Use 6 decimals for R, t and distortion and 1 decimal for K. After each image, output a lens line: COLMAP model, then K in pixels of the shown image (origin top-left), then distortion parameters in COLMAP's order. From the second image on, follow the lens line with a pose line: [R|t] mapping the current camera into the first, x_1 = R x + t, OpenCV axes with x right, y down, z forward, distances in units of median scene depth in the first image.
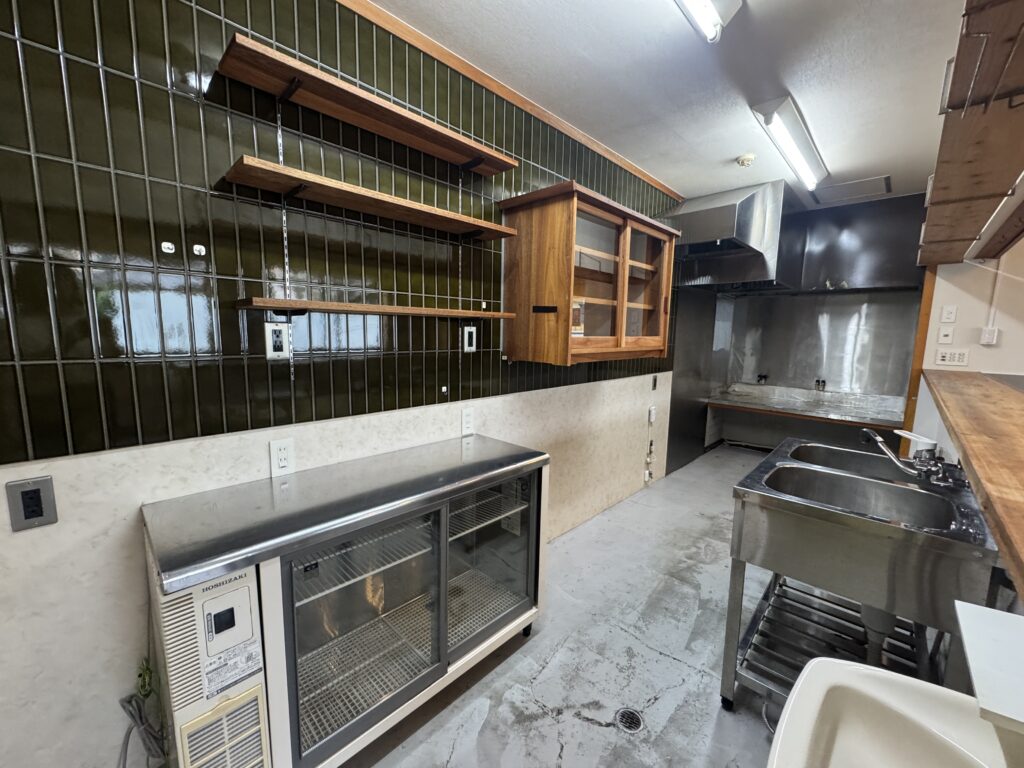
lens RADIAL K [[407.6, 0, 512.0], [0, 407.6, 384.0], [0, 0, 1]] dist [-0.002502, -0.000089]
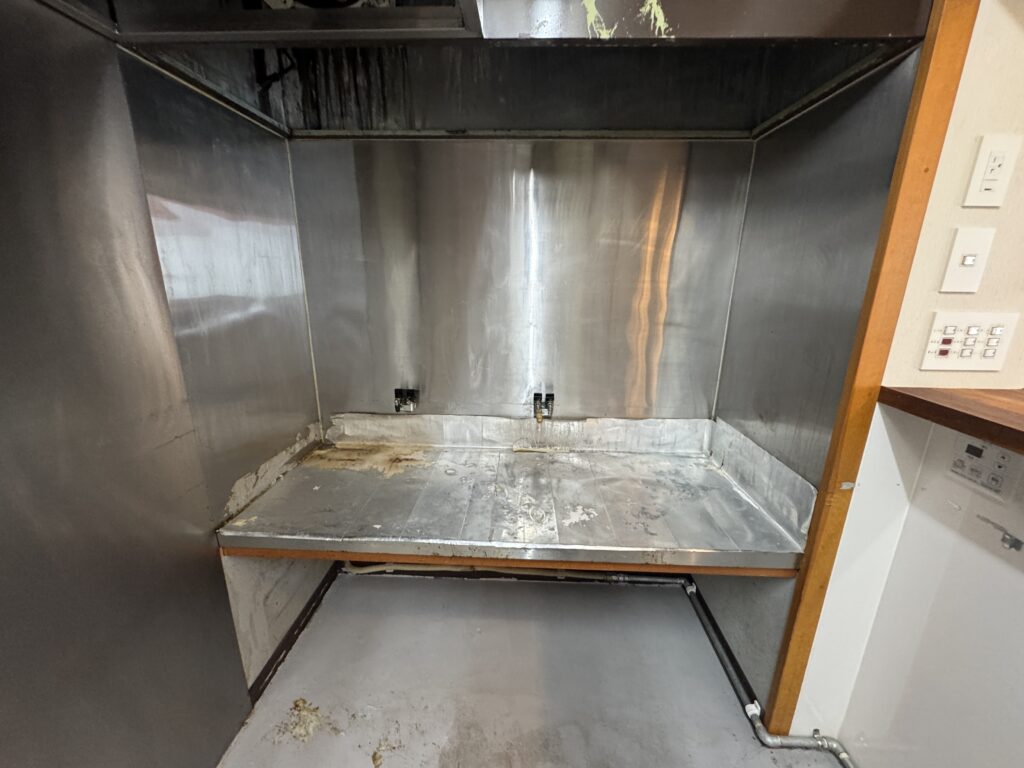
lens RADIAL K [[408.2, 0, 510.2], [0, 408.2, 387.9], [0, 0, 1]] dist [-0.002039, -0.000215]
pose [[0.750295, -0.187825, 0.633861, 1.069737], [0.088961, 0.978756, 0.184721, -0.180878], [-0.655091, -0.082207, 0.751065, 1.580679]]
